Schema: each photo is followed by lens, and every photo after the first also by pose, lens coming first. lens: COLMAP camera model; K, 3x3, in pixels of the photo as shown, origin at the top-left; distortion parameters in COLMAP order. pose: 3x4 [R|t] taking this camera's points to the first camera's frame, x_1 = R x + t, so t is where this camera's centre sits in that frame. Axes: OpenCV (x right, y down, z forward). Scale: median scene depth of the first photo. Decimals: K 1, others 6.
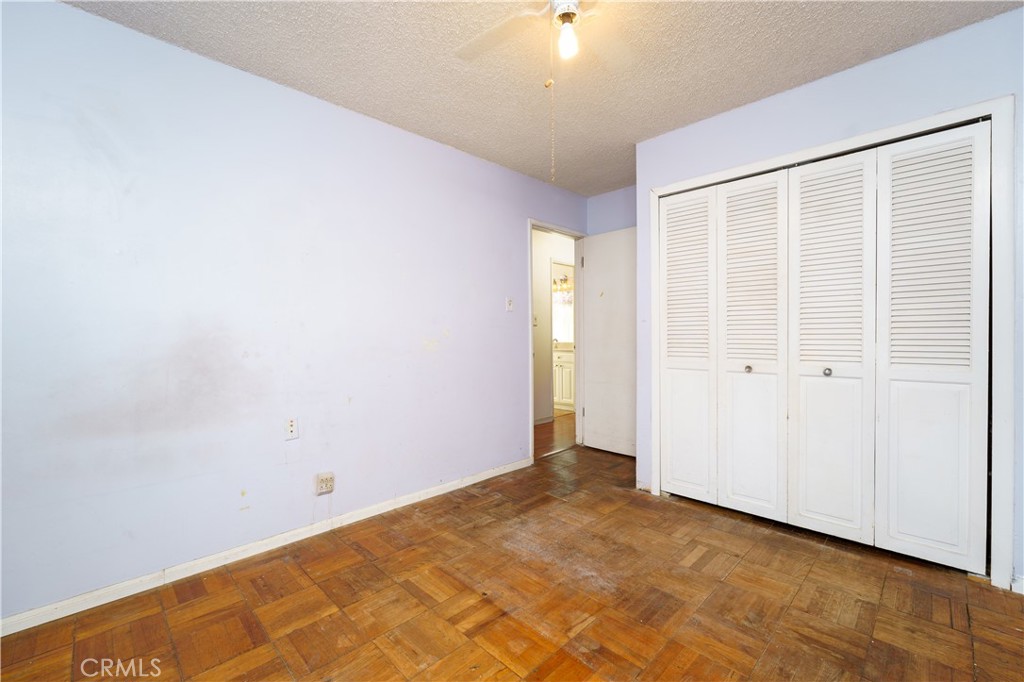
lens RADIAL K [[434.0, 0, 512.0], [0, 434.0, 341.0], [0, 0, 1]] dist [-0.000349, -0.000063]
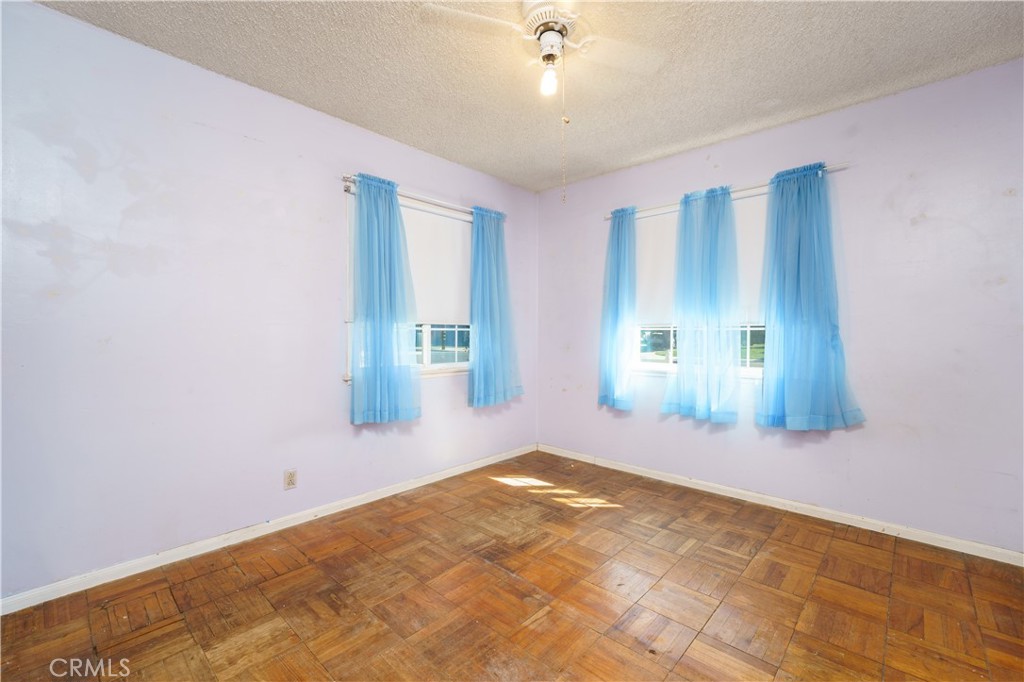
lens RADIAL K [[434.0, 0, 512.0], [0, 434.0, 341.0], [0, 0, 1]] dist [-0.000349, -0.000063]
pose [[-0.999250, 0.005083, -0.038375, 0.260548], [0.004079, 0.999649, 0.026177, -0.028047], [0.038495, 0.026000, -0.998920, 2.041575]]
